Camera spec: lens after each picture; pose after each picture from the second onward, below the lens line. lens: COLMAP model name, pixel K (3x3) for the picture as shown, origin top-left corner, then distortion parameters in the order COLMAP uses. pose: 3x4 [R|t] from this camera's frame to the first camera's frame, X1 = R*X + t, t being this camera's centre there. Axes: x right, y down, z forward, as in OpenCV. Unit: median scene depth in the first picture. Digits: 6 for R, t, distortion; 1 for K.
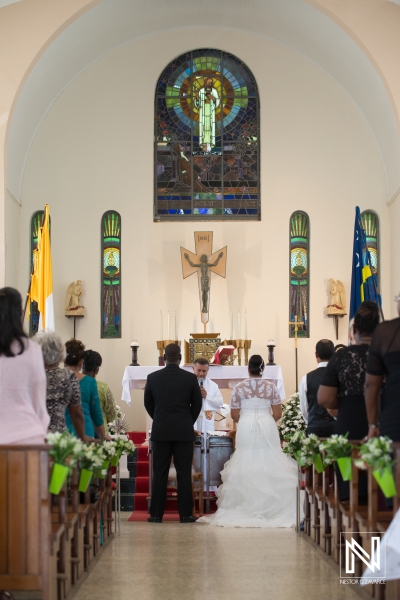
lens RADIAL K [[1626.4, 0, 200.0], [0, 1626.4, 300.0], [0, 0, 1]] dist [-0.255192, 0.423044]
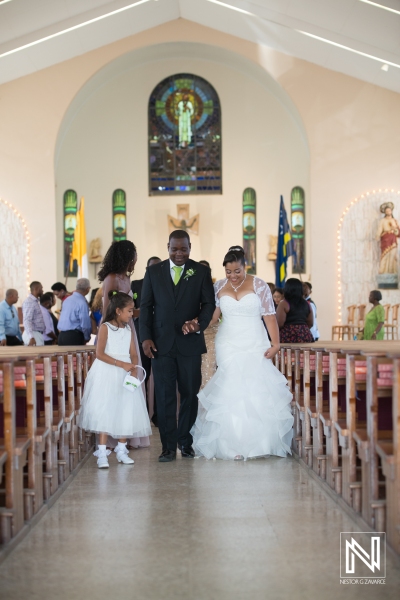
lens RADIAL K [[1626.4, 0, 200.0], [0, 1626.4, 300.0], [0, 0, 1]] dist [-0.255192, 0.423044]
pose [[0.999880, -0.012106, 0.009677, 0.002180], [0.011542, 0.998345, 0.056333, -0.036516], [-0.010343, -0.056215, 0.998365, -0.447122]]
